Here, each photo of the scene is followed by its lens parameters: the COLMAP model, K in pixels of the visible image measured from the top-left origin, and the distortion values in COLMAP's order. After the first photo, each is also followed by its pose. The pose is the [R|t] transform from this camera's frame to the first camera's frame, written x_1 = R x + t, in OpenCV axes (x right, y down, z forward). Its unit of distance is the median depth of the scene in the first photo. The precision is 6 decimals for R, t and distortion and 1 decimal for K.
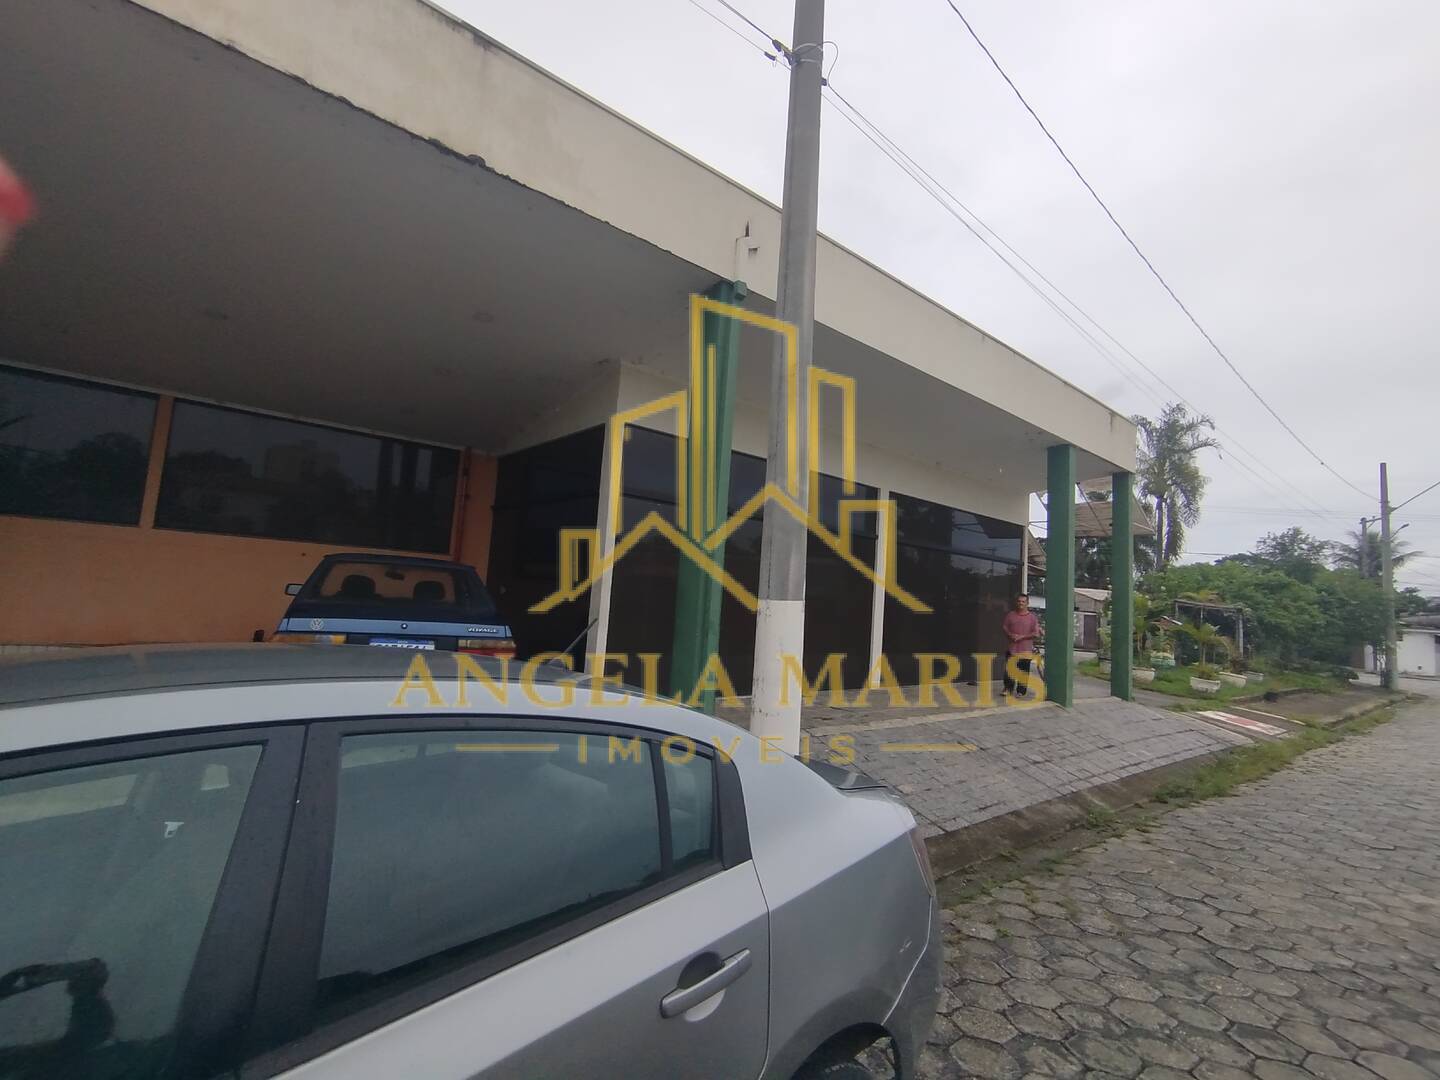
lens RADIAL K [[654.3, 0, 718.7], [0, 654.3, 524.8], [0, 0, 1]] dist [-0.036591, 0.024513]
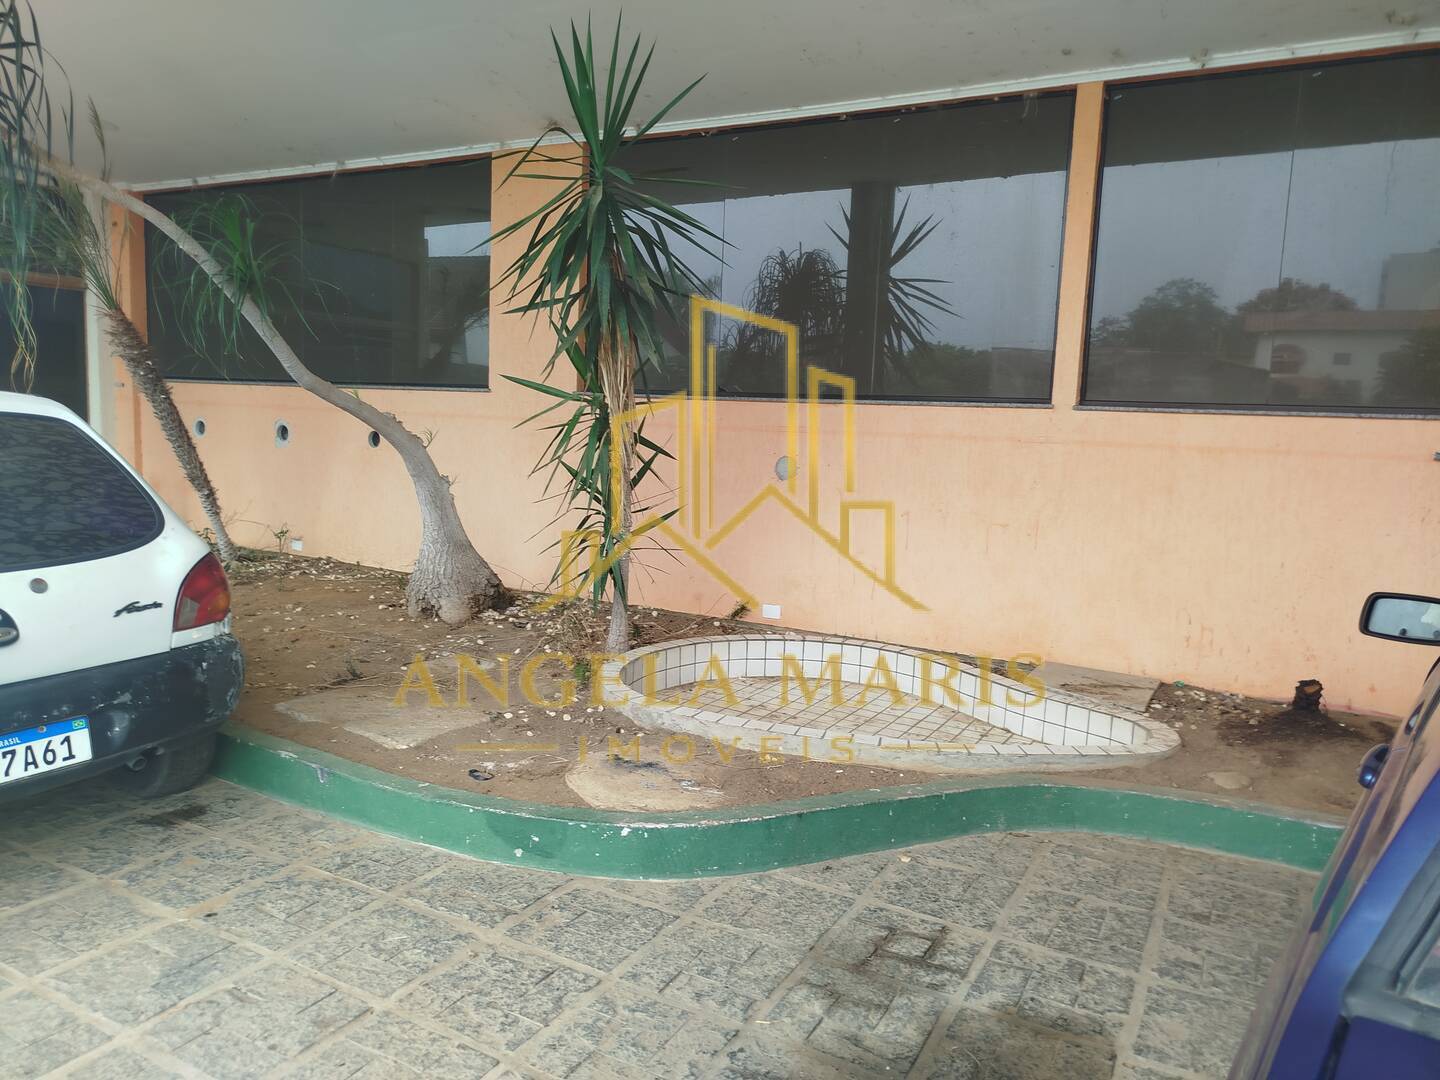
lens RADIAL K [[1003.7, 0, 720.0], [0, 1003.7, 540.0], [0, 0, 1]] dist [-0.000454, 0.020195]
pose [[0.368881, 0.057410, -0.927702, -0.328088], [0.082265, 0.992157, 0.094109, 0.009068], [0.925829, -0.111032, 0.361265, 0.517186]]
